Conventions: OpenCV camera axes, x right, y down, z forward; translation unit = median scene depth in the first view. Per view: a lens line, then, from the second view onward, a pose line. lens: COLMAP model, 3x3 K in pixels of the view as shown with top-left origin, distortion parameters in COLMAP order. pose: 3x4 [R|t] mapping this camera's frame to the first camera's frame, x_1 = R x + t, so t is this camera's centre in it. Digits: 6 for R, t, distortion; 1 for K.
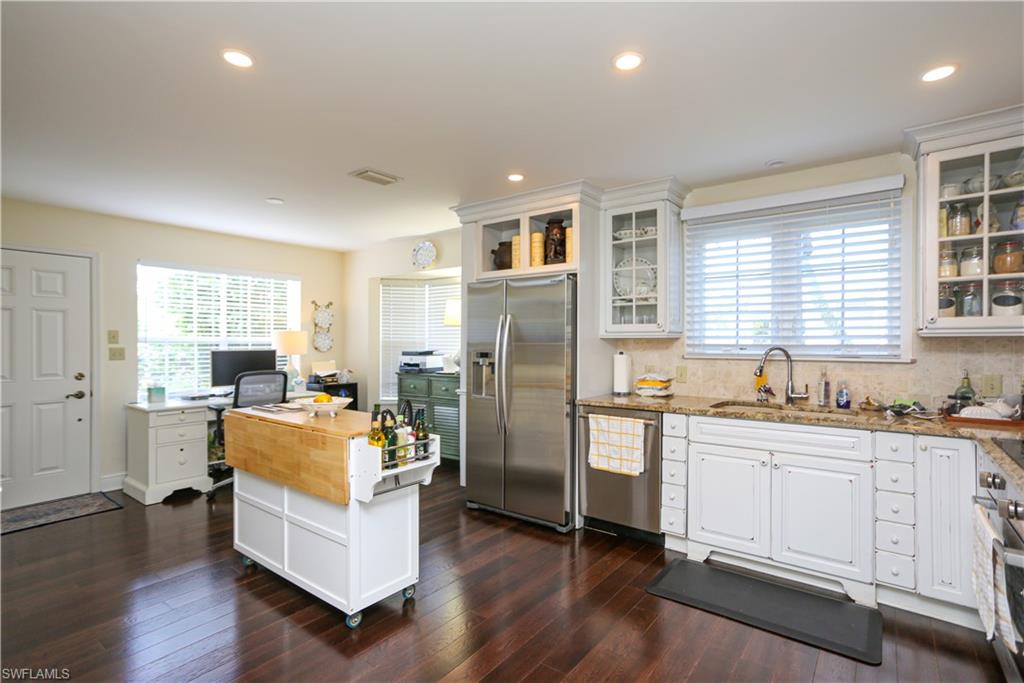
lens RADIAL K [[493.3, 0, 526.5], [0, 493.3, 342.1], [0, 0, 1]] dist [-0.056104, 0.019842]
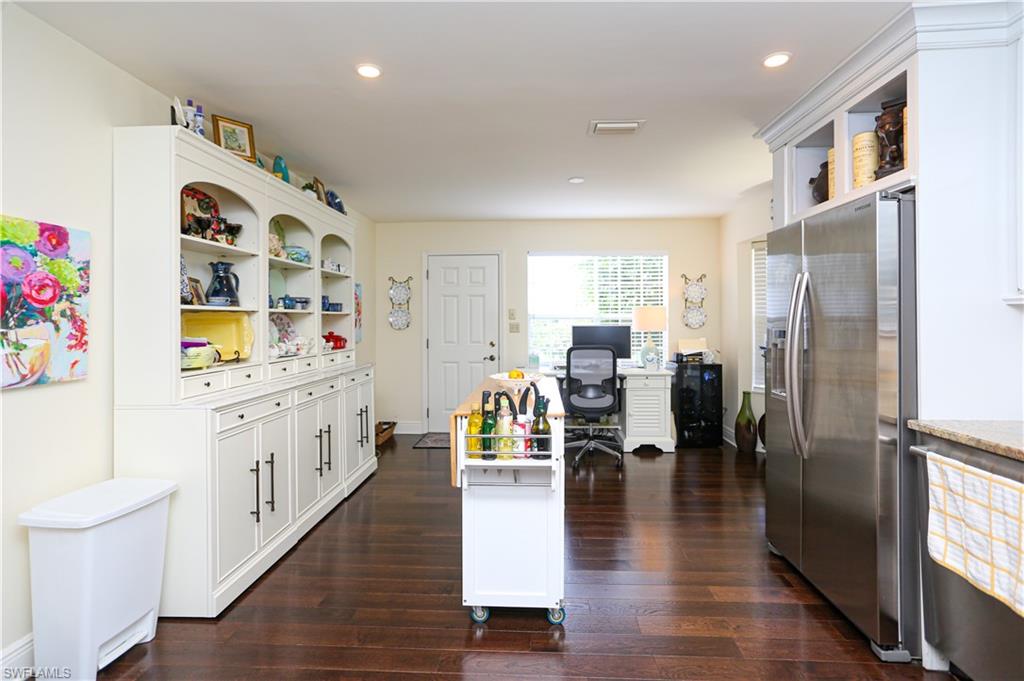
lens RADIAL K [[493.3, 0, 513.1], [0, 493.3, 312.1], [0, 0, 1]] dist [-0.056104, 0.019842]
pose [[0.544312, -0.015928, -0.838732, 0.292756], [0.002381, 0.999845, -0.017442, 0.006872], [0.838880, 0.007497, 0.544265, 0.339063]]
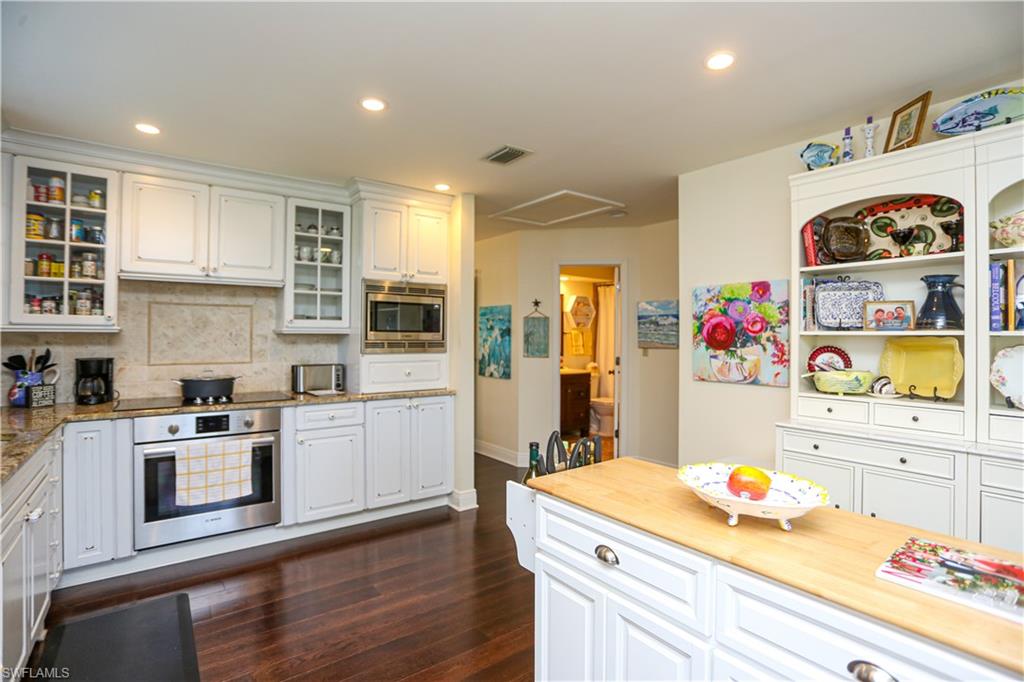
lens RADIAL K [[493.3, 0, 512.1], [0, 493.3, 335.9], [0, 0, 1]] dist [-0.056104, 0.019842]
pose [[-0.961303, -0.005819, 0.275433, -0.253772], [-0.005569, 0.999983, 0.001690, -0.007010], [-0.275439, 0.000091, -0.961319, 1.098095]]
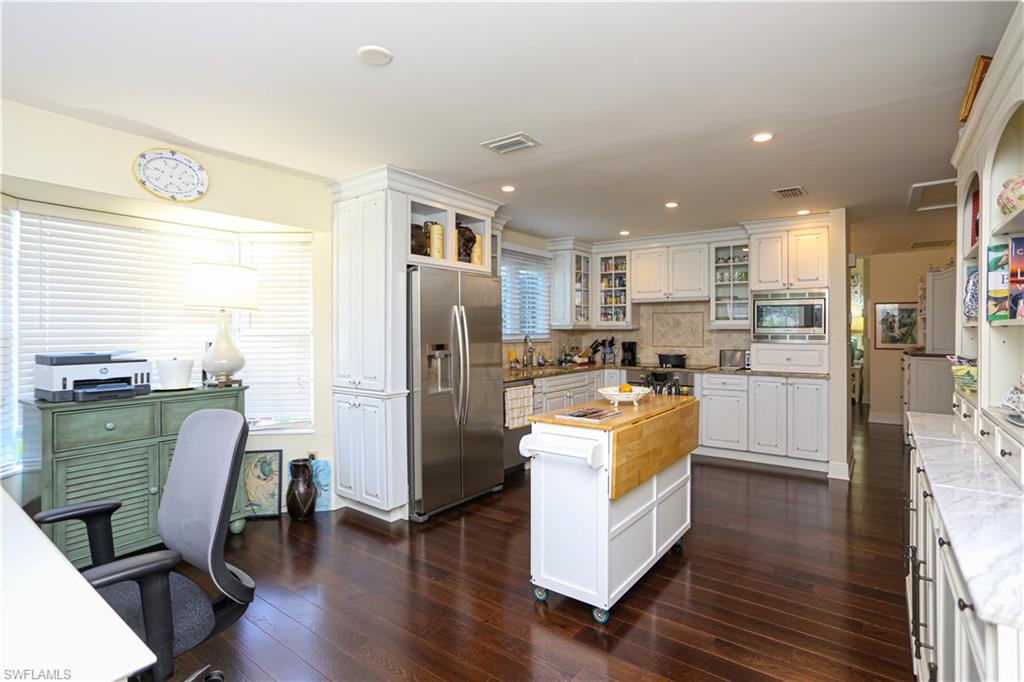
lens RADIAL K [[493.3, 0, 513.6], [0, 493.3, 329.4], [0, 0, 1]] dist [-0.056104, 0.019842]
pose [[0.002258, 0.000466, 0.999997, -1.082369], [0.001659, 0.999999, -0.000470, -0.006938], [-0.999996, 0.001660, 0.002258, 0.910501]]
